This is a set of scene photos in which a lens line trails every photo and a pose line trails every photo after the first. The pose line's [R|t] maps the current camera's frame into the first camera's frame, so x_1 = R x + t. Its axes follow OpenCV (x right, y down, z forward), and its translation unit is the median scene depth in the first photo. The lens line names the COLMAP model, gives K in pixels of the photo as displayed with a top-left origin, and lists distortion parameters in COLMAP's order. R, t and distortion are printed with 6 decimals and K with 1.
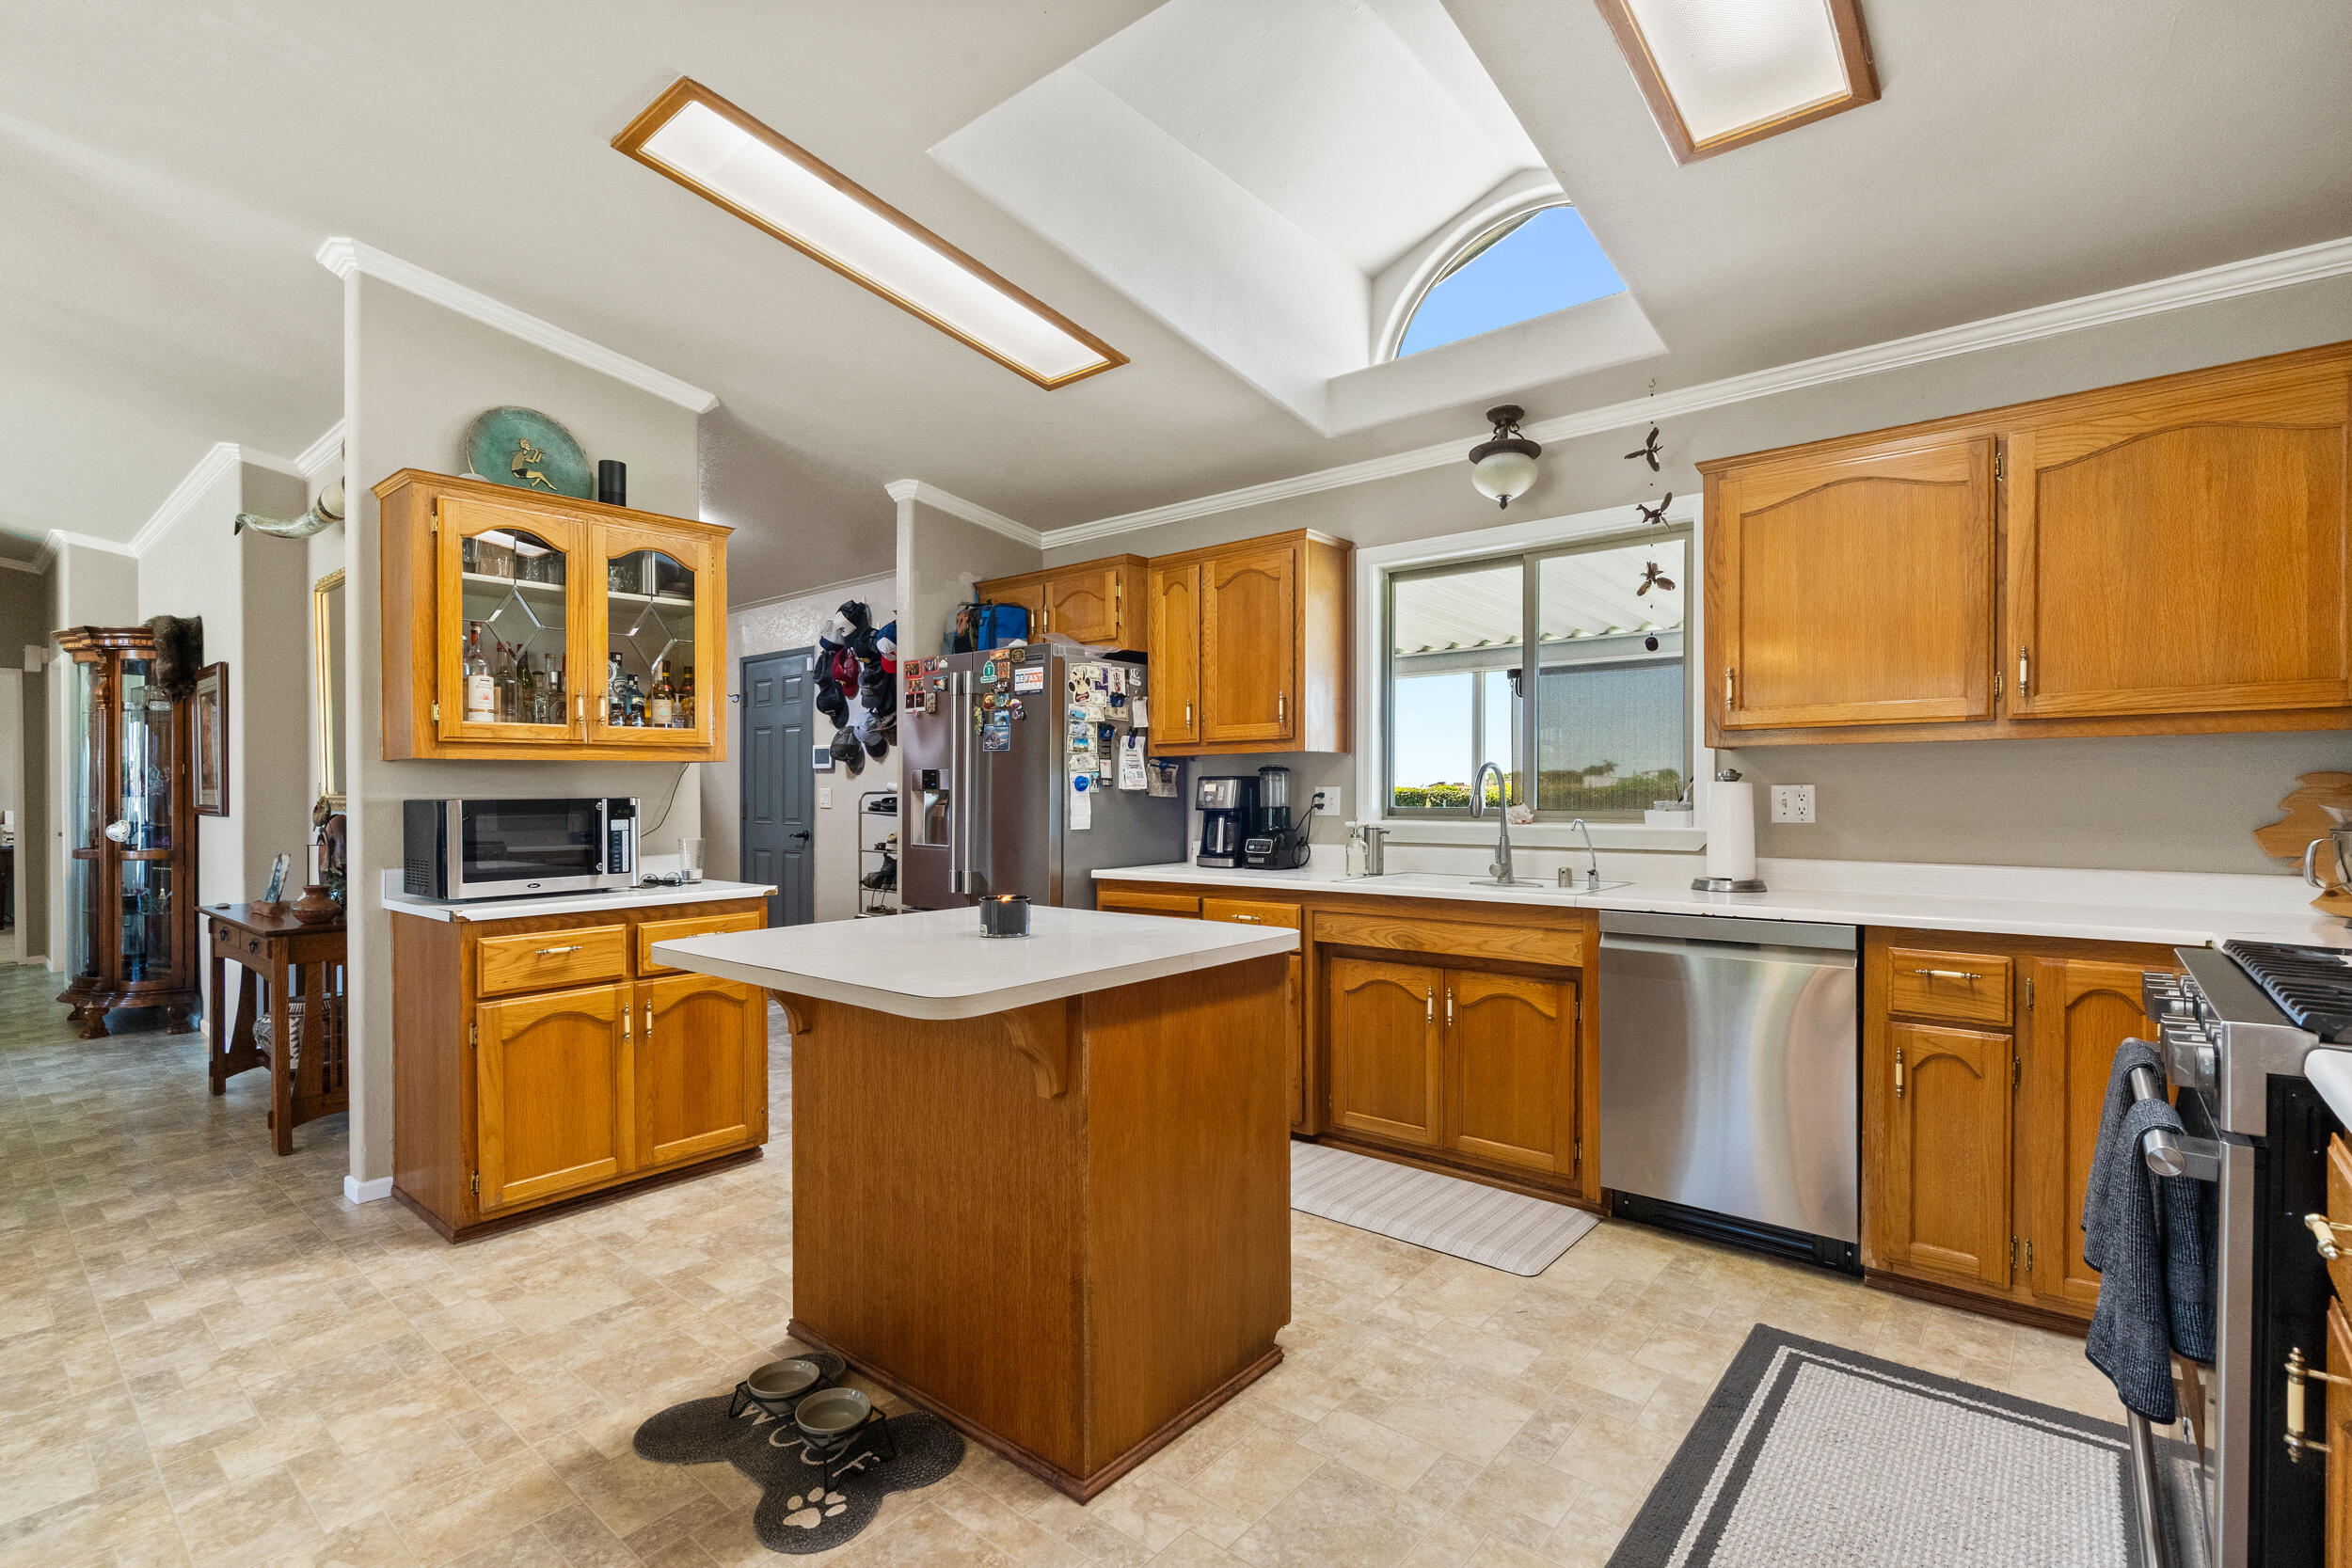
lens RADIAL K [[1076.3, 0, 1201.3], [0, 1076.3, 822.3], [0, 0, 1]] dist [-0.008403, 0.001393]
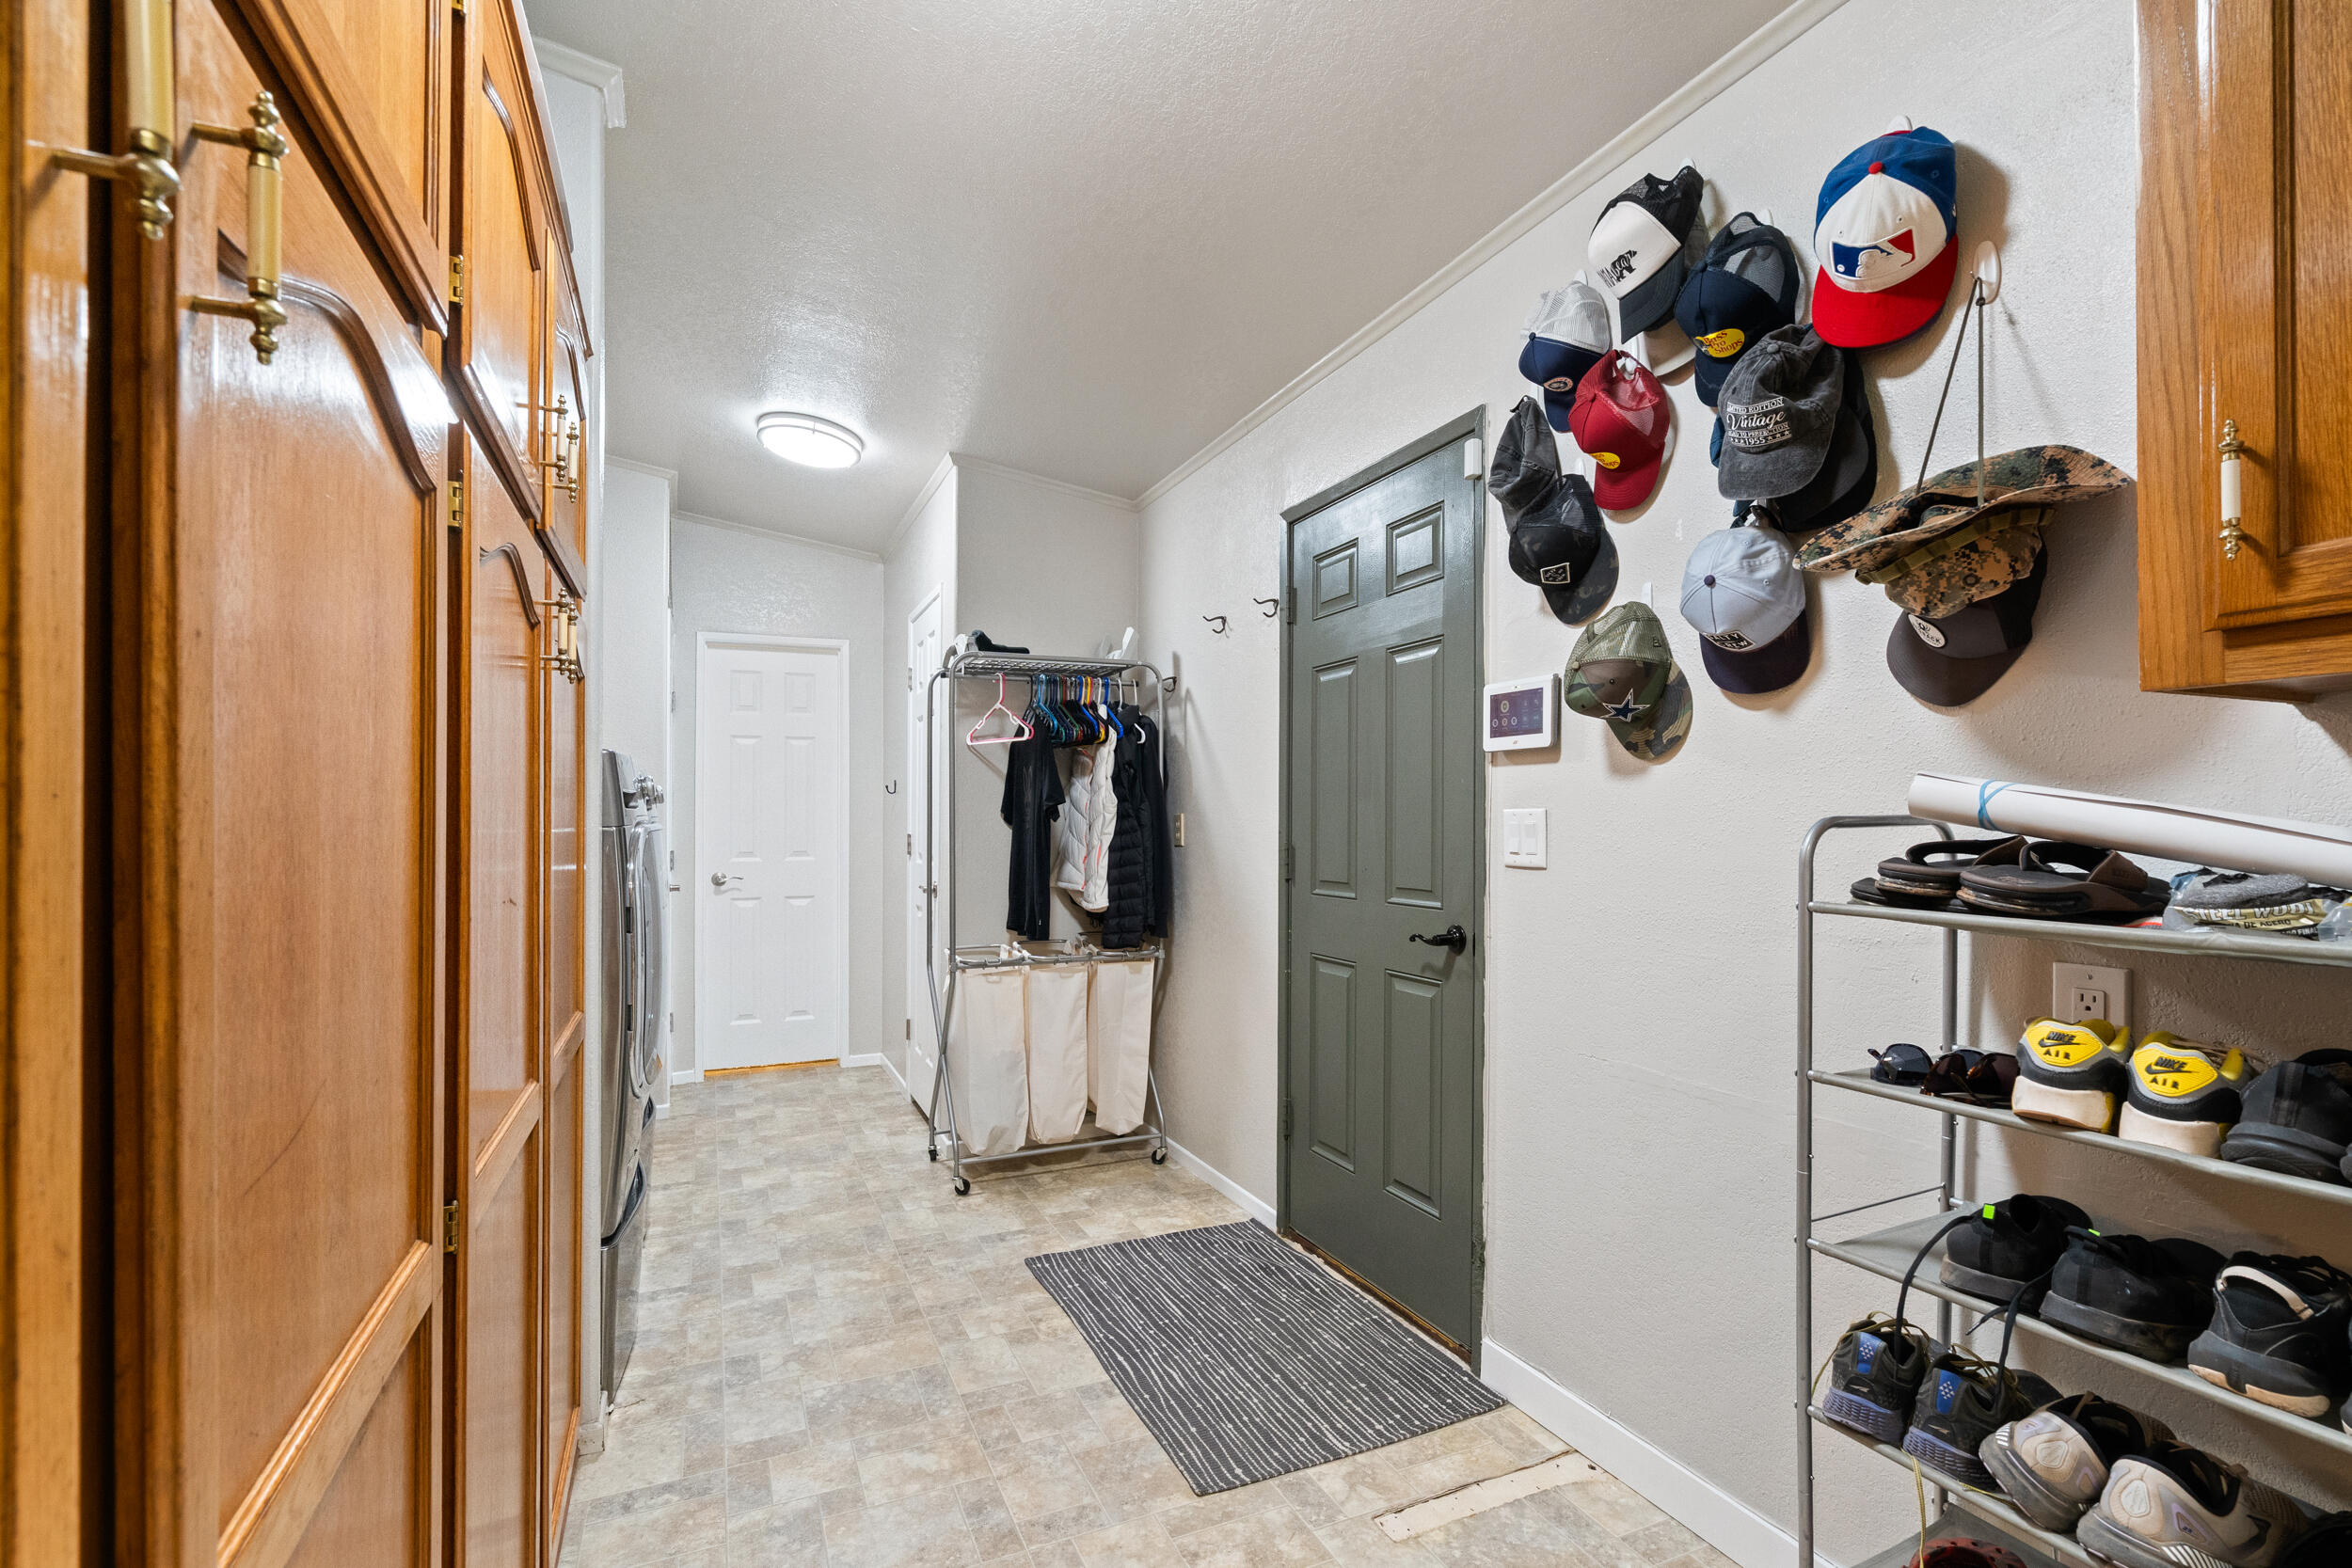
lens RADIAL K [[1076.3, 0, 1187.3], [0, 1076.3, 805.5], [0, 0, 1]] dist [-0.008403, 0.001393]
pose [[0.894311, -0.001446, -0.447444, -0.096347], [-0.018592, 0.999011, -0.040389, -0.005455], [0.447060, 0.044439, 0.893399, 0.214133]]
